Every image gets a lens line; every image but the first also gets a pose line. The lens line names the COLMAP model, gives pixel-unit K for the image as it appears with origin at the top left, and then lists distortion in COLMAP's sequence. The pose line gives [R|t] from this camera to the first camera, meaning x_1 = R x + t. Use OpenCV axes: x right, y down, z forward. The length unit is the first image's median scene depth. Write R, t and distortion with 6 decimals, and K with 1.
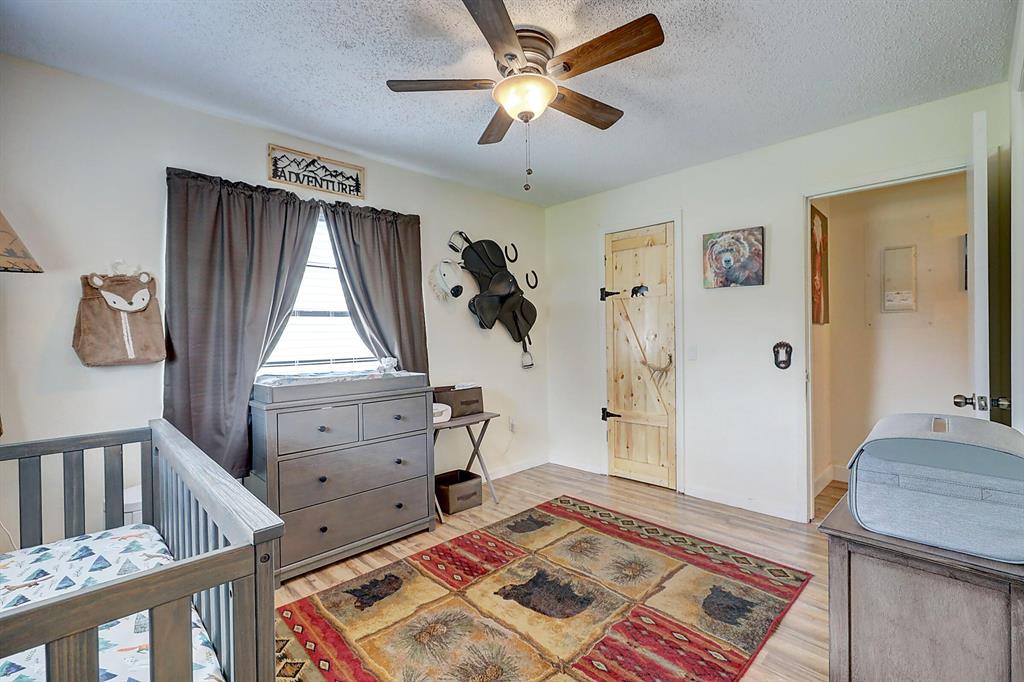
lens RADIAL K [[459.3, 0, 513.1], [0, 459.3, 333.5], [0, 0, 1]] dist [0.000211, -0.000310]
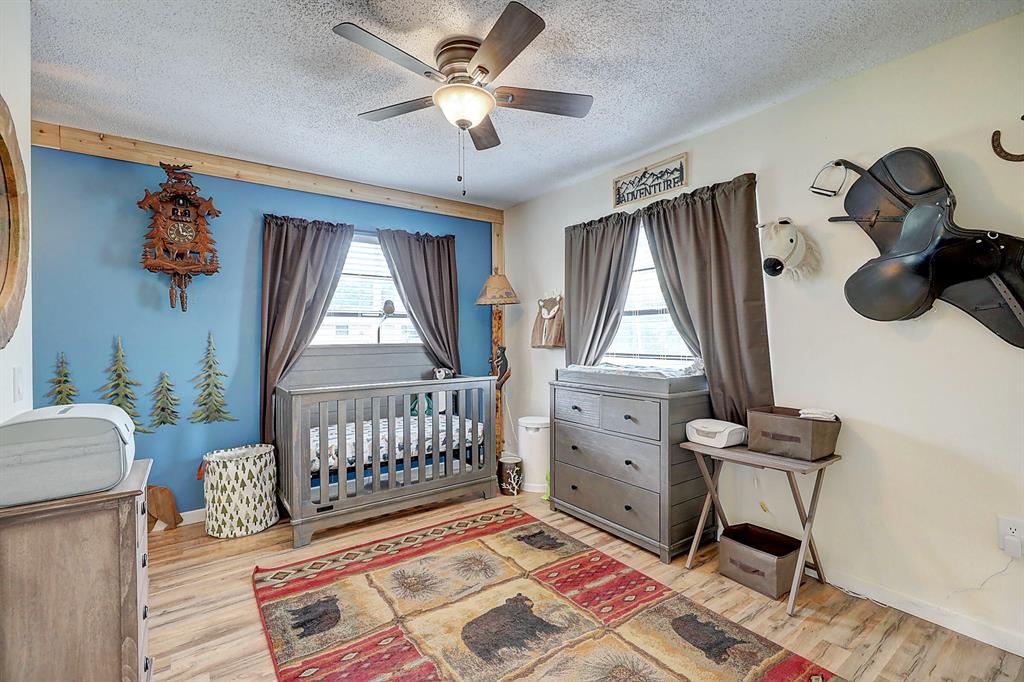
lens RADIAL K [[459.3, 0, 513.1], [0, 459.3, 333.5], [0, 0, 1]] dist [0.000211, -0.000310]
pose [[-0.156086, 0.009554, -0.987697, 0.742554], [0.009501, 0.999921, 0.008171, -0.004834], [0.987698, -0.008108, -0.156165, 0.905805]]
